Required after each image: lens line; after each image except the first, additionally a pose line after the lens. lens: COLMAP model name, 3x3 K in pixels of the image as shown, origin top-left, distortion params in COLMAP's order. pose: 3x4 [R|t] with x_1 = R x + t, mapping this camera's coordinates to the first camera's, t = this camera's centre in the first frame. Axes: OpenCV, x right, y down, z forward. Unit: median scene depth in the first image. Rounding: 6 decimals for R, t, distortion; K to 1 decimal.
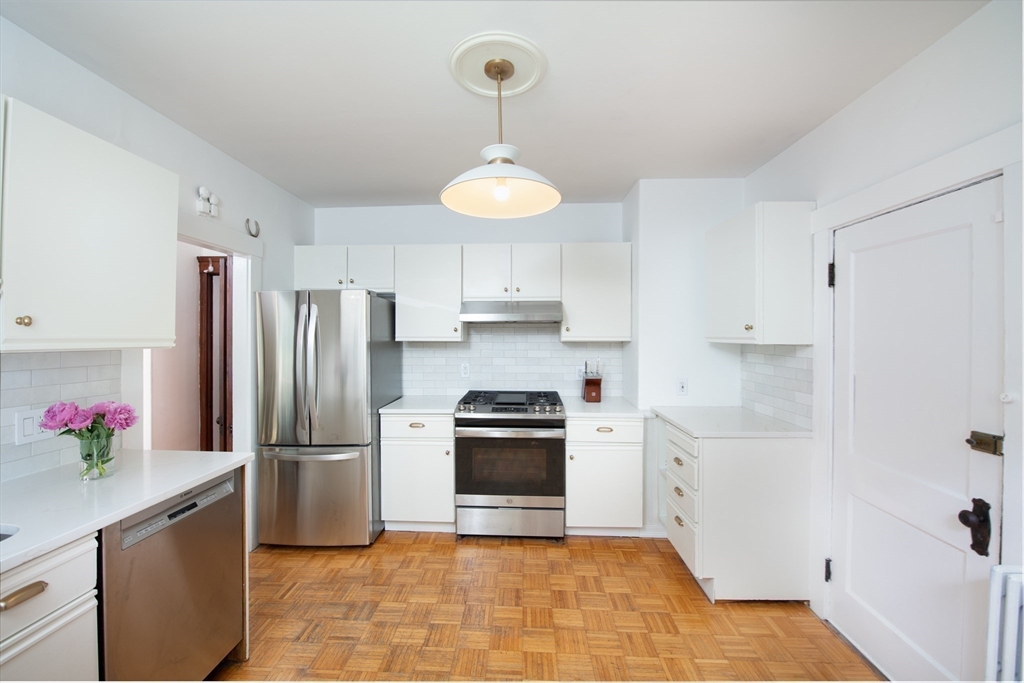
lens RADIAL K [[400.1, 0, 516.0], [0, 400.1, 336.8], [0, 0, 1]] dist [-0.014730, -0.000246]
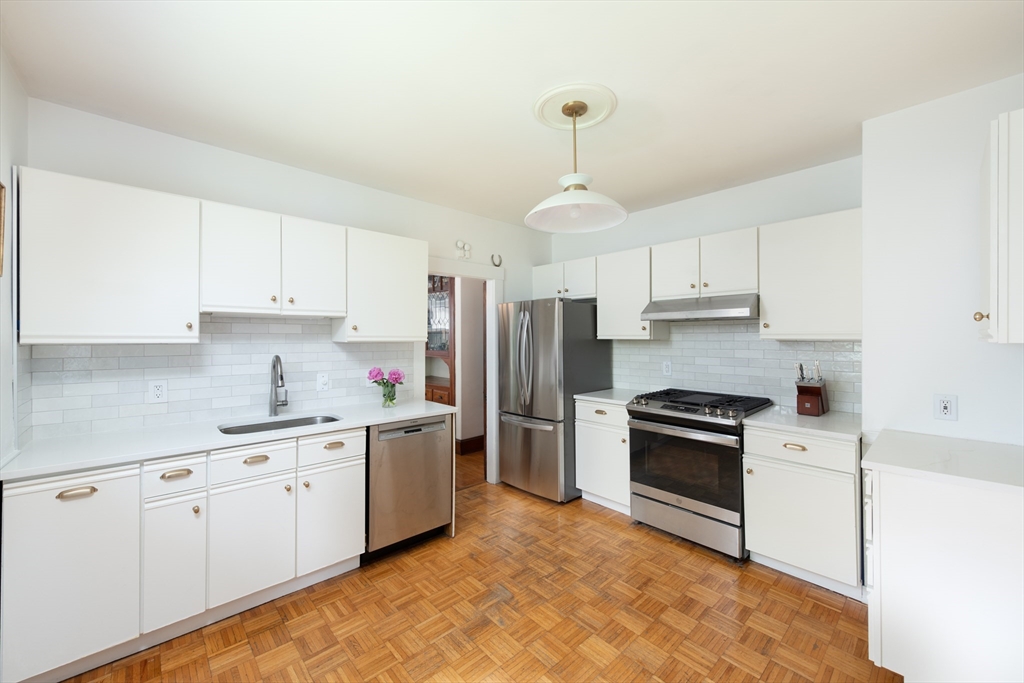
lens RADIAL K [[396.9, 0, 514.6], [0, 396.9, 338.1], [0, 0, 1]] dist [0.000344, -0.000130]
pose [[0.713275, -0.000292, -0.700884, 0.390855], [0.002053, 0.999996, 0.001672, 0.006329], [0.700881, -0.002631, 0.713274, 0.014823]]
